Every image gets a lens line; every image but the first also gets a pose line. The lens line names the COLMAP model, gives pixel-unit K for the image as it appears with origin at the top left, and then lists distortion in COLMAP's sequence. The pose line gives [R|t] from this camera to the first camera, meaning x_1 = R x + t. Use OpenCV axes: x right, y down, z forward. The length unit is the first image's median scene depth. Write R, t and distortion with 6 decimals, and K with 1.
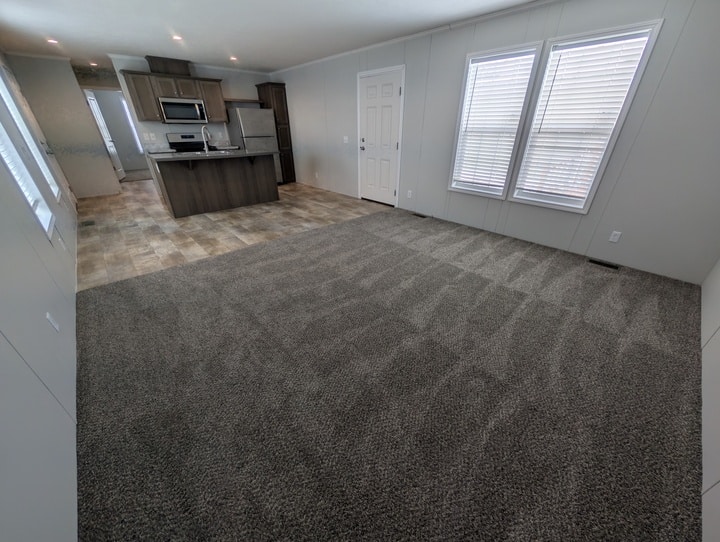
lens RADIAL K [[272.6, 0, 360.6], [0, 272.6, 271.1], [0, 0, 1]] dist [0.000977, 0.000015]
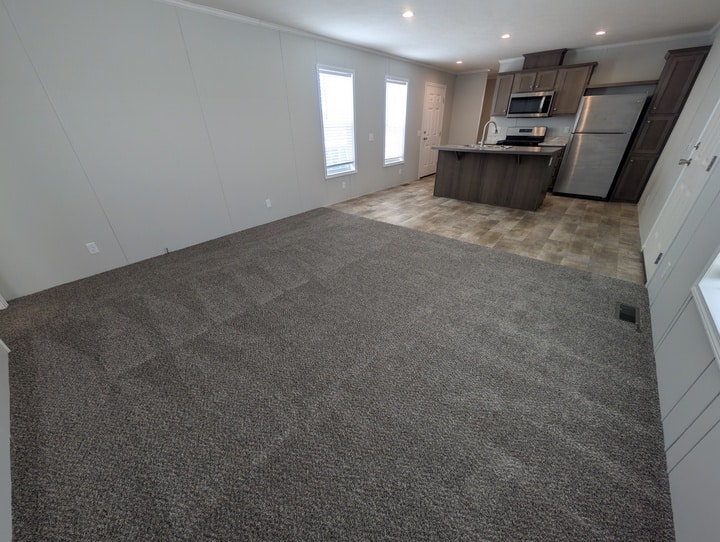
lens RADIAL K [[272.6, 0, 362.7], [0, 272.6, 271.6], [0, 0, 1]] dist [0.000977, 0.000015]
pose [[0.123464, 0.474566, -0.871518, 0.649875], [-0.451494, 0.808937, 0.376528, -0.284511], [0.883691, 0.346998, 0.314139, 0.528173]]
